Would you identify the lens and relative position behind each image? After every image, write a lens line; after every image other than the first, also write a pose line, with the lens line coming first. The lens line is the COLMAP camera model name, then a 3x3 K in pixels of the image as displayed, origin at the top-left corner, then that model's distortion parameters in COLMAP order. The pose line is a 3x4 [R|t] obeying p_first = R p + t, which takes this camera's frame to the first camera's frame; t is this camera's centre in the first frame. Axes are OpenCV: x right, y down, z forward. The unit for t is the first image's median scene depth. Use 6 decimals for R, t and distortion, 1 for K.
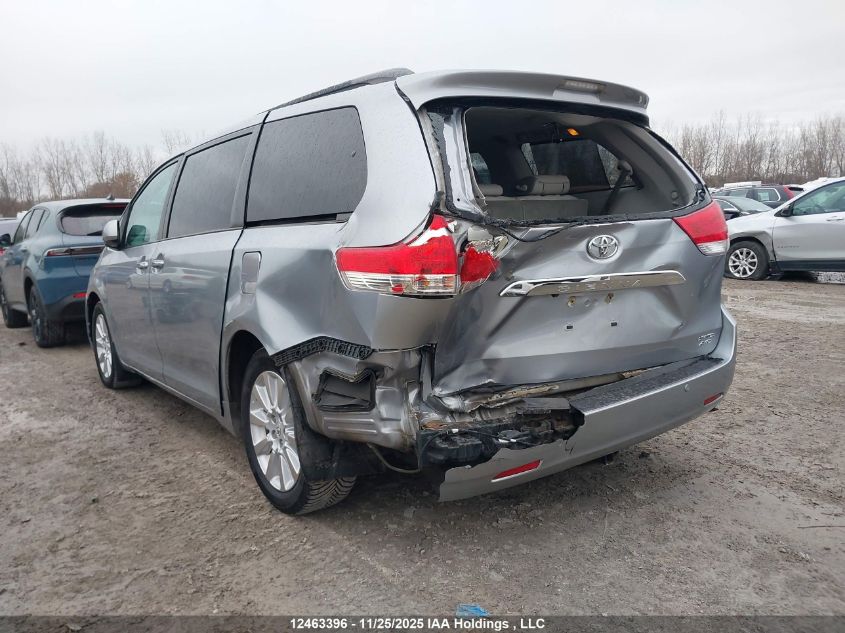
lens RADIAL K [[650.0, 0, 422.5], [0, 650.0, 316.5], [0, 0, 1]] dist [0.043279, 0.001035]
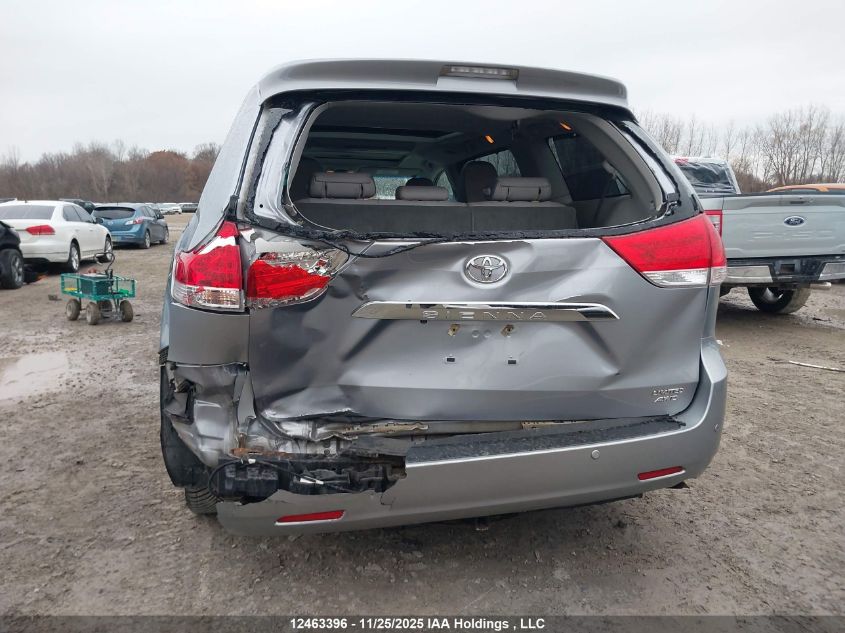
lens RADIAL K [[650.0, 0, 422.5], [0, 650.0, 316.5], [0, 0, 1]] dist [0.043279, 0.001035]
pose [[0.940134, 0.093733, -0.327662, 0.496209], [-0.090966, 0.995570, 0.023795, -0.060573], [0.328441, 0.007436, 0.944495, 0.199085]]
